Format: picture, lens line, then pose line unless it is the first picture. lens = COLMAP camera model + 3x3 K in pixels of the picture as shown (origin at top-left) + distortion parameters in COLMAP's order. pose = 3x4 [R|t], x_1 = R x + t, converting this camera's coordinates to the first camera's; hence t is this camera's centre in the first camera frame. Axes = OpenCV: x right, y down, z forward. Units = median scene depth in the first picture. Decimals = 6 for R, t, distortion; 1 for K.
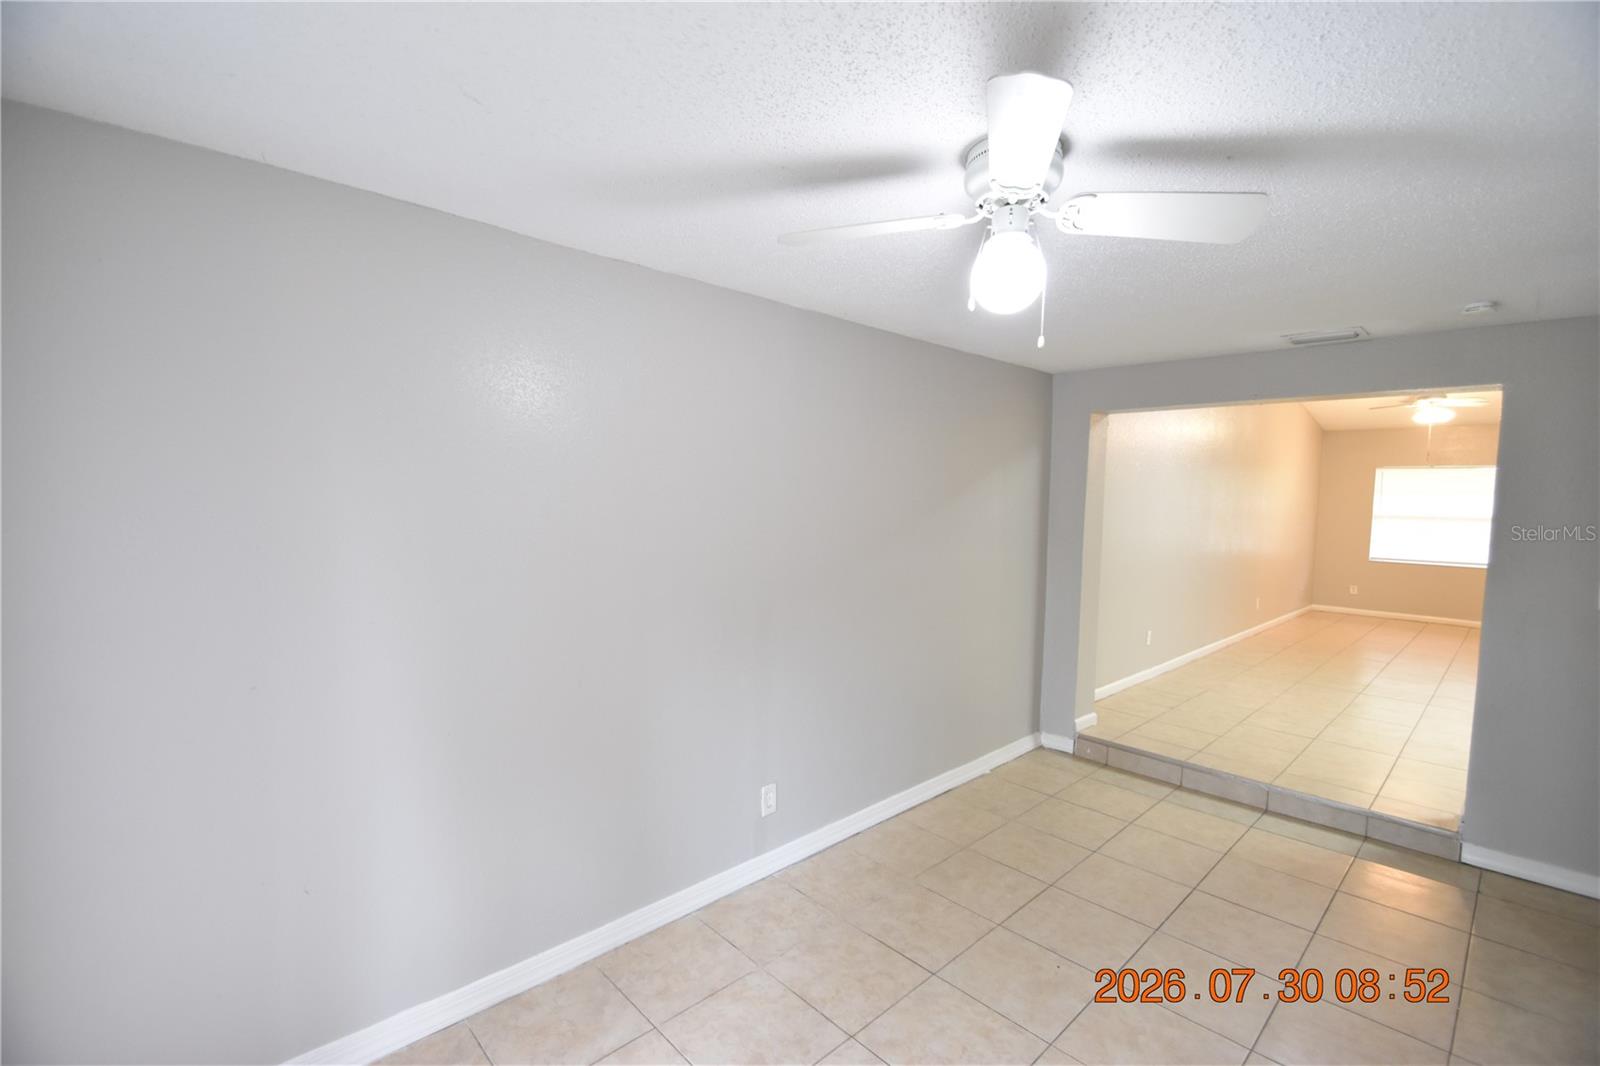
lens RADIAL K [[699.2, 0, 791.5], [0, 699.2, 543.6], [0, 0, 1]] dist [0.016838, -0.018008]
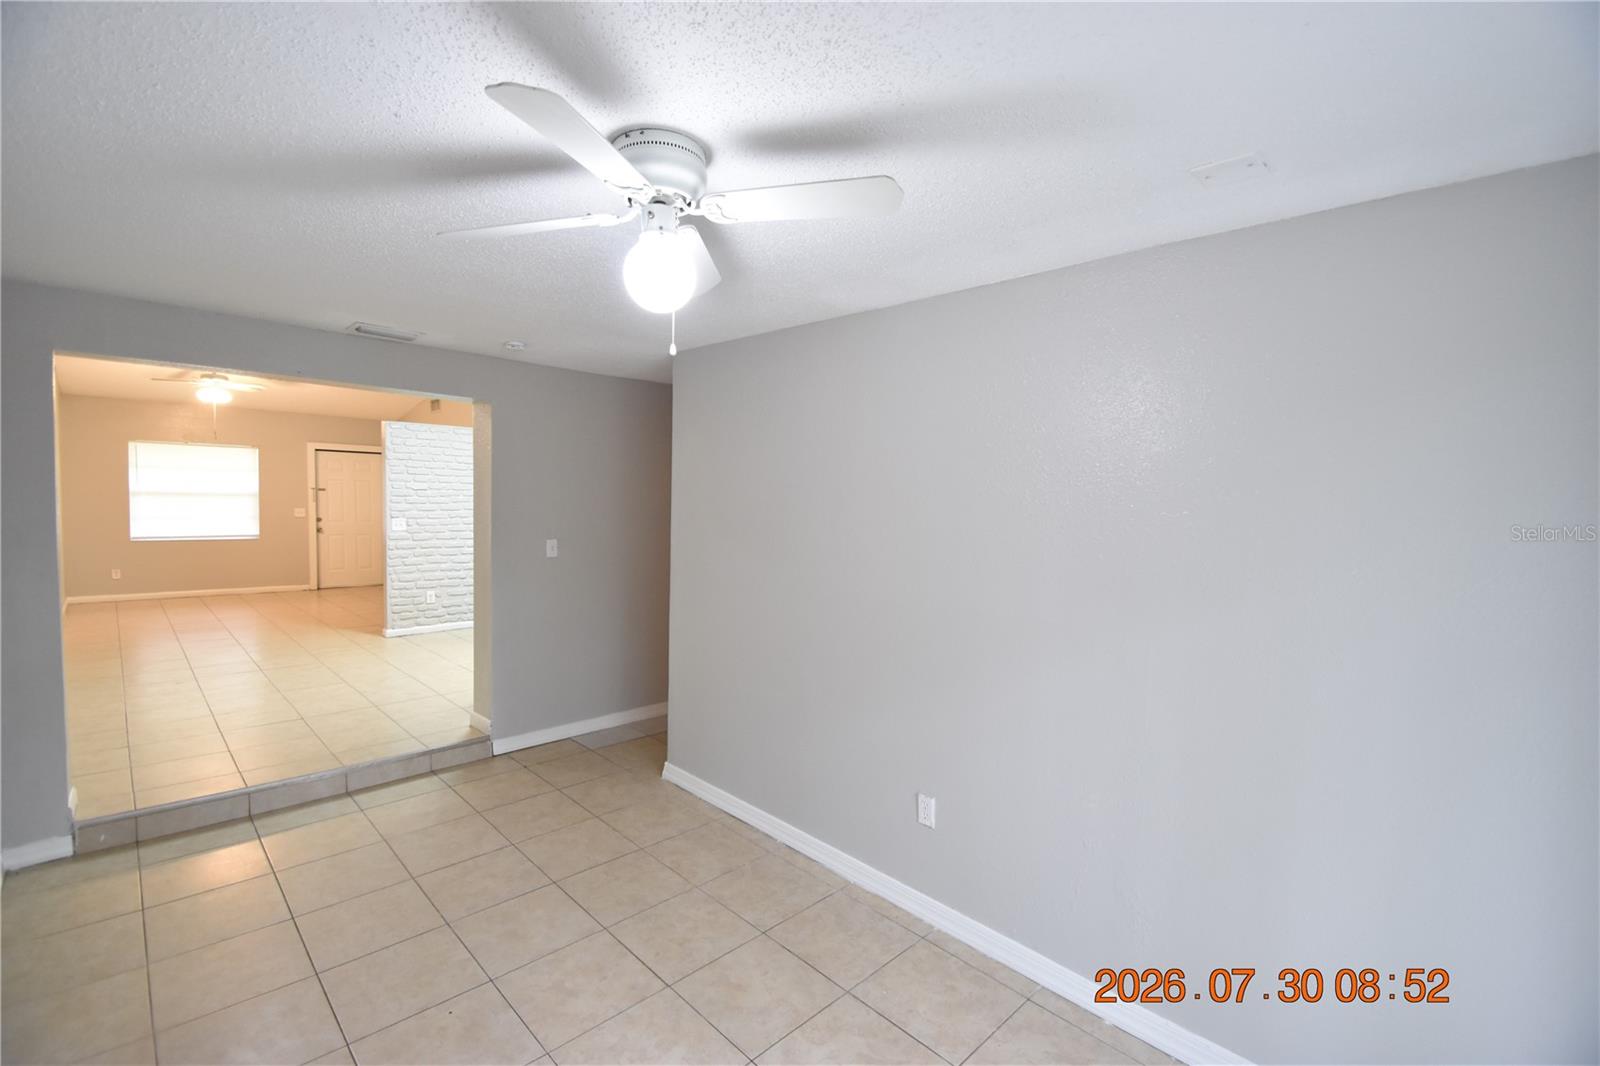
lens RADIAL K [[699.2, 0, 791.5], [0, 699.2, 543.6], [0, 0, 1]] dist [0.016838, -0.018008]
pose [[-0.017006, -0.082584, 0.996439, -0.259857], [0.041909, 0.995648, 0.083234, -0.027799], [-0.998977, 0.043175, -0.013471, 0.304529]]
